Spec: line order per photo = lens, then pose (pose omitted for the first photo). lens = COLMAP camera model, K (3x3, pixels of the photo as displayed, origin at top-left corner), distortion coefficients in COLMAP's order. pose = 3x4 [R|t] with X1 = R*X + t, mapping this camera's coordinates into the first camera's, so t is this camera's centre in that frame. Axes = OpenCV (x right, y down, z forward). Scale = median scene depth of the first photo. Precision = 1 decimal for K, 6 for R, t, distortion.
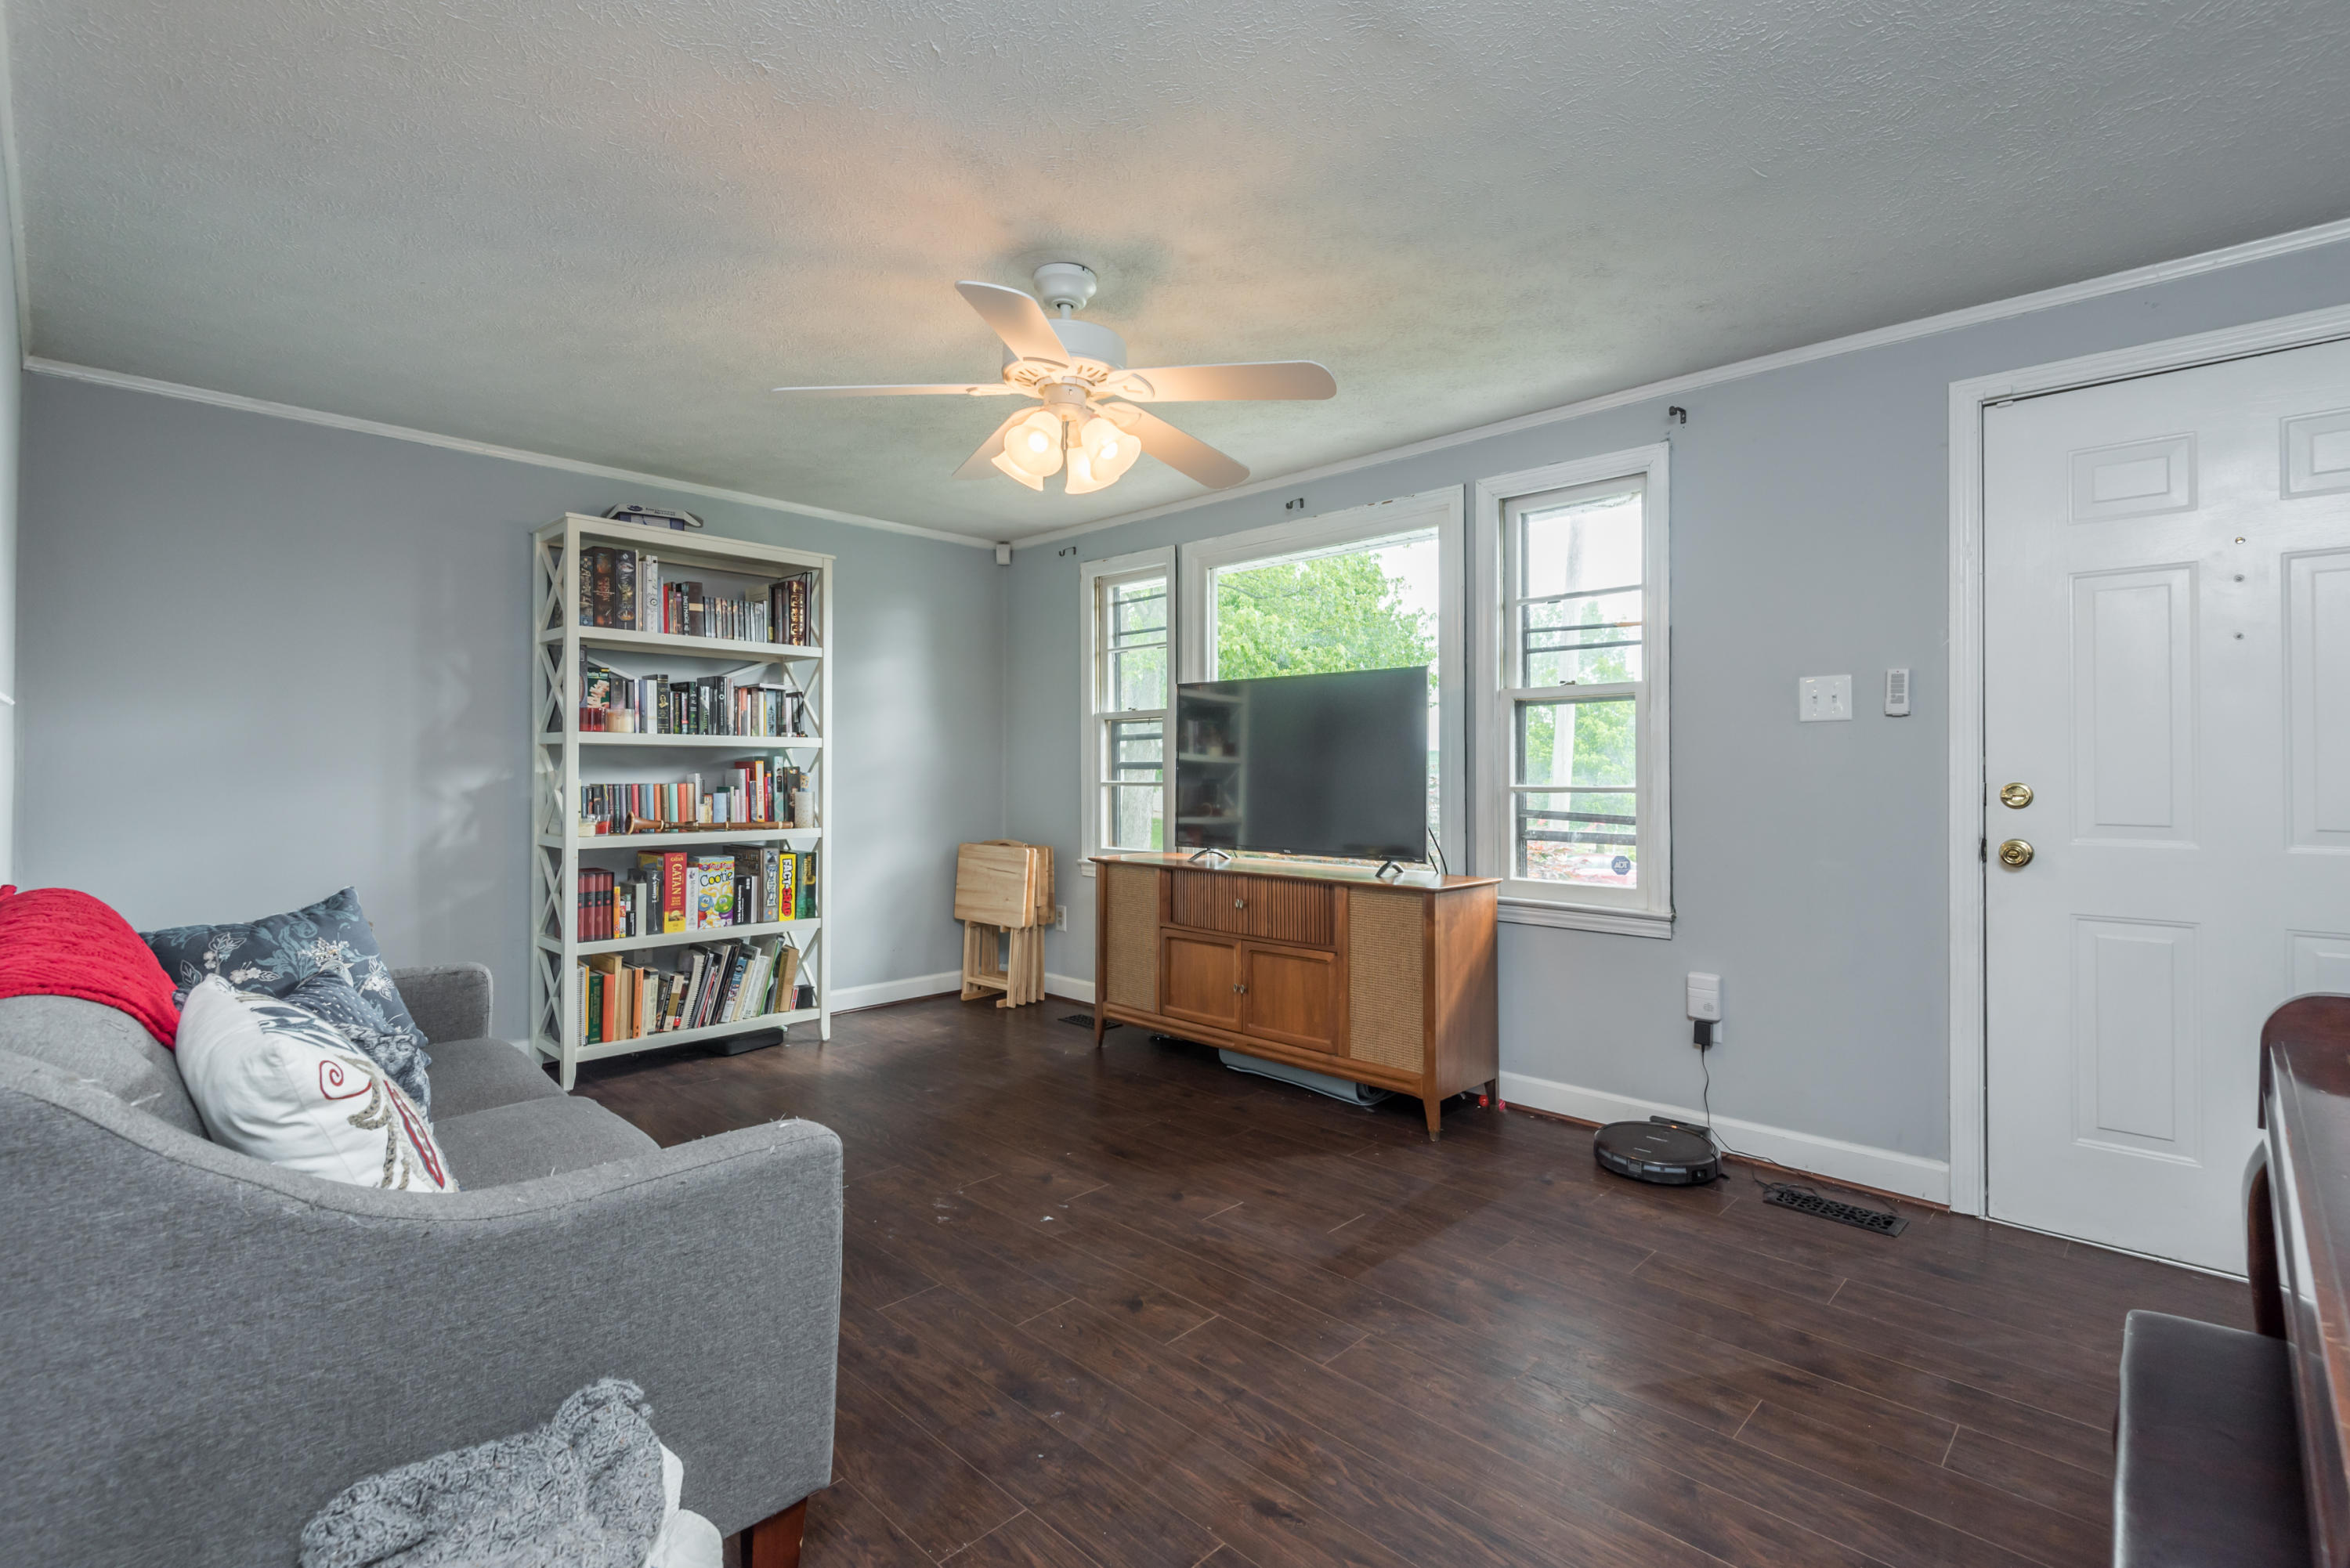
lens RADIAL K [[1063.6, 0, 1172.5], [0, 1063.6, 767.3], [0, 0, 1]] dist [0.029459, -0.016187]
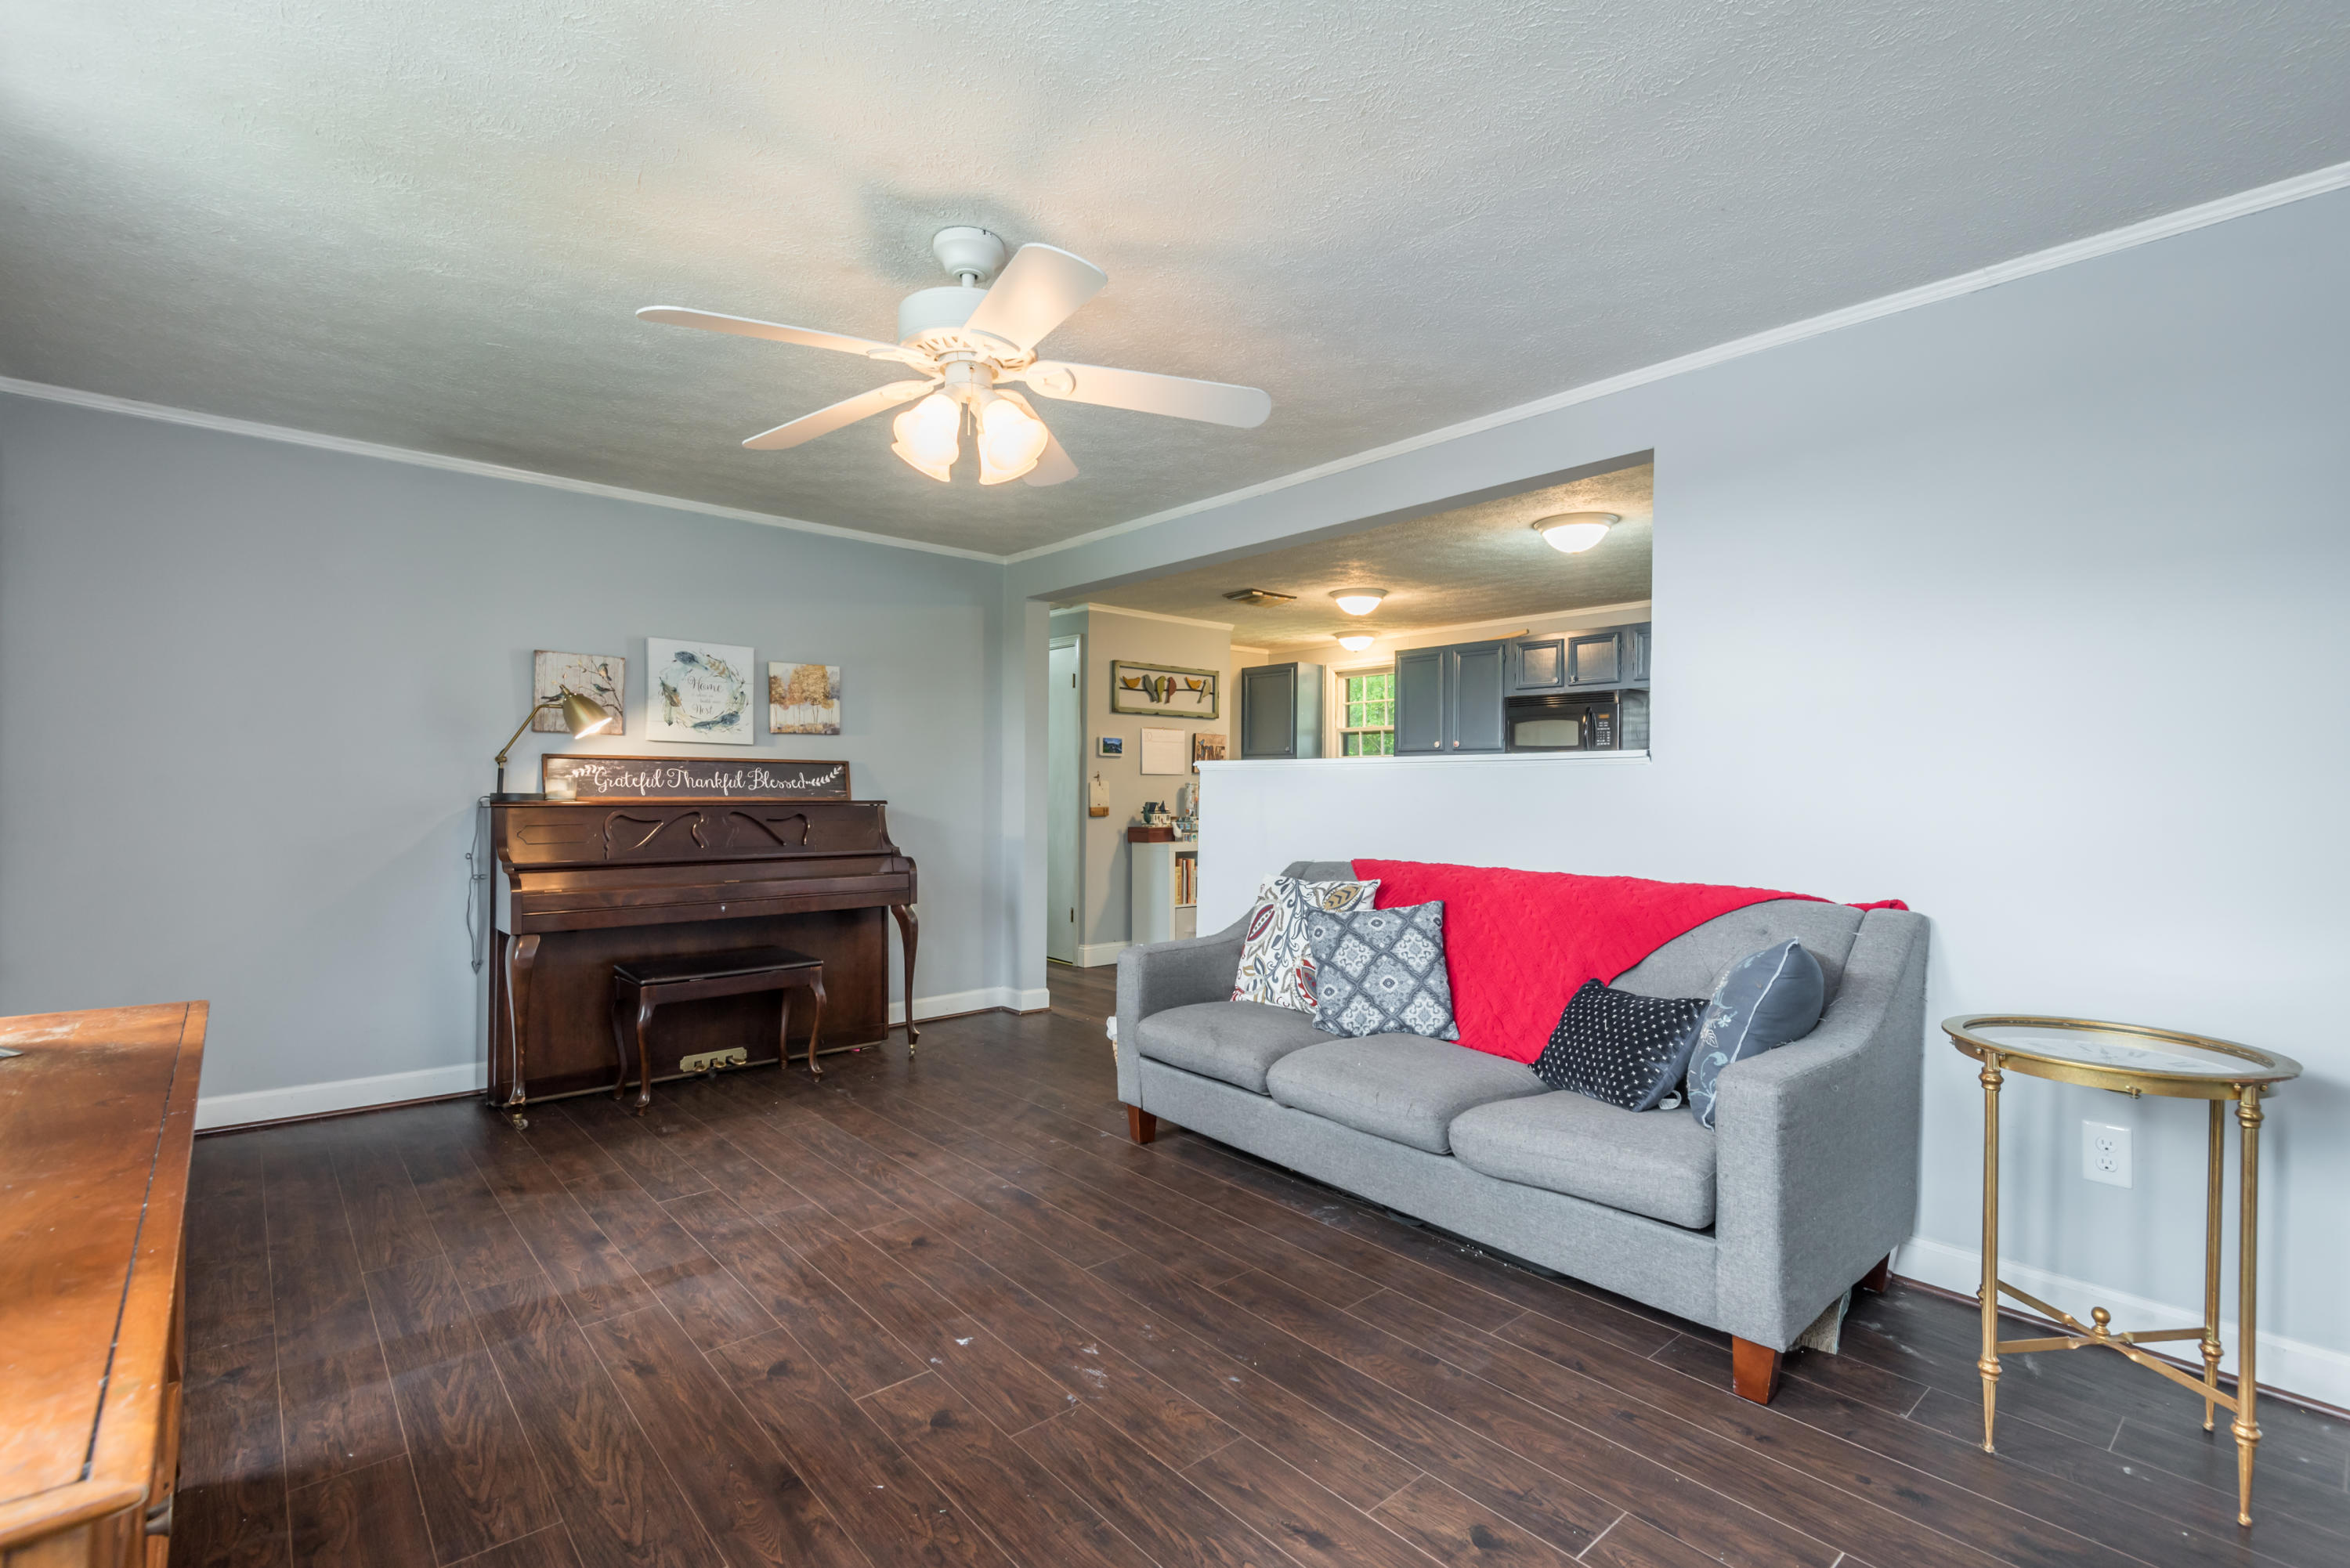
lens RADIAL K [[1060.4, 0, 1172.3], [0, 1060.4, 786.2], [0, 0, 1]] dist [0.027822, -0.015700]
pose [[-0.996509, -0.012079, 0.082606, -0.244594], [-0.012599, 0.999904, -0.005783, 0.002824], [-0.082528, -0.006804, -0.996565, 1.304617]]
